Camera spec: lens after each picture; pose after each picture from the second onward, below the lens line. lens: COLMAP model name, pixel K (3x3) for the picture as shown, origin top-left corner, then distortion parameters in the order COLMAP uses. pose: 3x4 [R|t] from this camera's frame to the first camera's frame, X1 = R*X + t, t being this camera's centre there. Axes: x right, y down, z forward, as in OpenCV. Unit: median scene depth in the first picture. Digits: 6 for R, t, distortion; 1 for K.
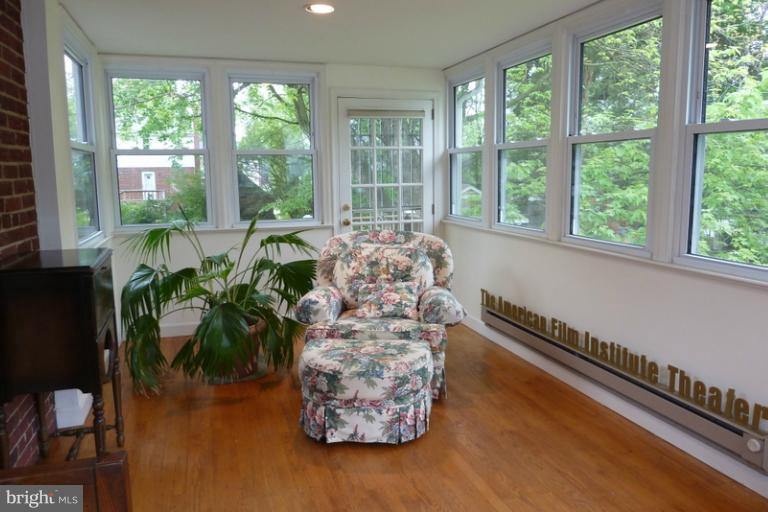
lens RADIAL K [[562.6, 0, 385.8], [0, 562.6, 254.4], [0, 0, 1]] dist [-0.033780, -0.001289]
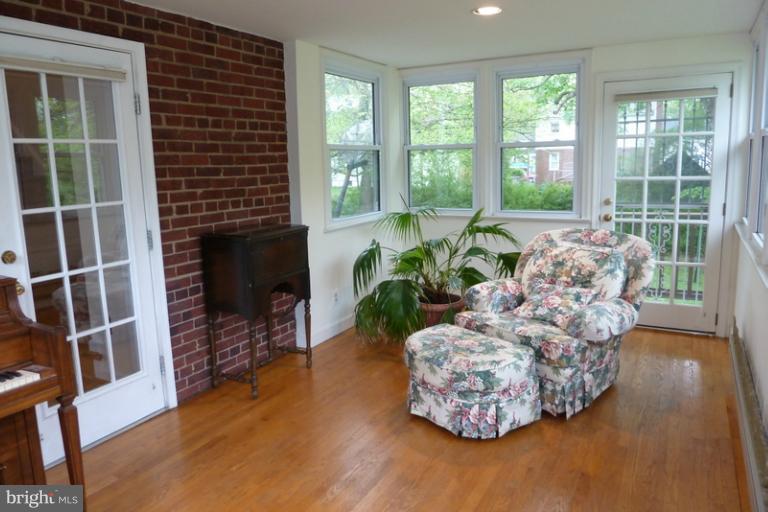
lens RADIAL K [[562.6, 0, 367.1], [0, 562.6, 244.2], [0, 0, 1]] dist [-0.033780, -0.001289]
pose [[0.659262, 0.107056, -0.744253, 0.561119], [-0.089123, 0.993960, 0.064029, -0.058168], [0.746613, 0.024118, 0.664821, 0.152422]]
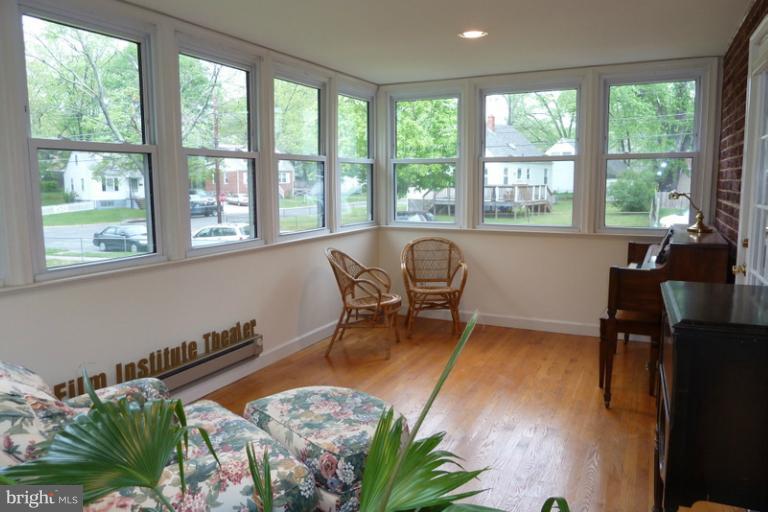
lens RADIAL K [[562.6, 0, 383.1], [0, 562.6, 254.5], [0, 0, 1]] dist [-0.033780, -0.001289]
pose [[-0.720091, -0.078285, 0.689449, -0.560779], [0.112191, 0.967406, 0.227023, -0.191187], [-0.684750, 0.240827, -0.687837, 1.321445]]
